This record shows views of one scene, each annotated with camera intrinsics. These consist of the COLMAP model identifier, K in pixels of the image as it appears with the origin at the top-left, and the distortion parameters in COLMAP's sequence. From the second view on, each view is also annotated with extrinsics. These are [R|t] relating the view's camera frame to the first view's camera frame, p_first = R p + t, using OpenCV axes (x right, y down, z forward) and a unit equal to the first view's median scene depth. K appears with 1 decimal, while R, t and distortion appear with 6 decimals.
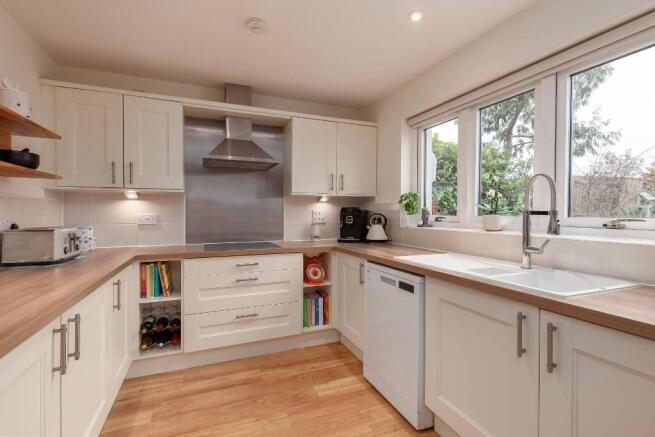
lens RADIAL K [[294.7, 0, 329.2], [0, 294.7, 214.8], [0, 0, 1]] dist [0.007996, -0.000373]
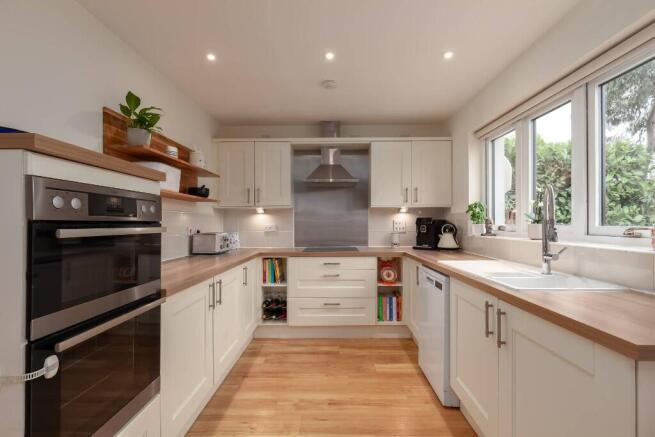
lens RADIAL K [[310.9, 0, 327.5], [0, 310.9, 218.5], [0, 0, 1]] dist [0.000899, 0.000317]
pose [[0.904963, -0.010968, -0.425348, 0.277653], [0.002111, 0.999771, -0.021288, 0.002492], [0.425484, 0.018367, 0.904779, -0.223839]]
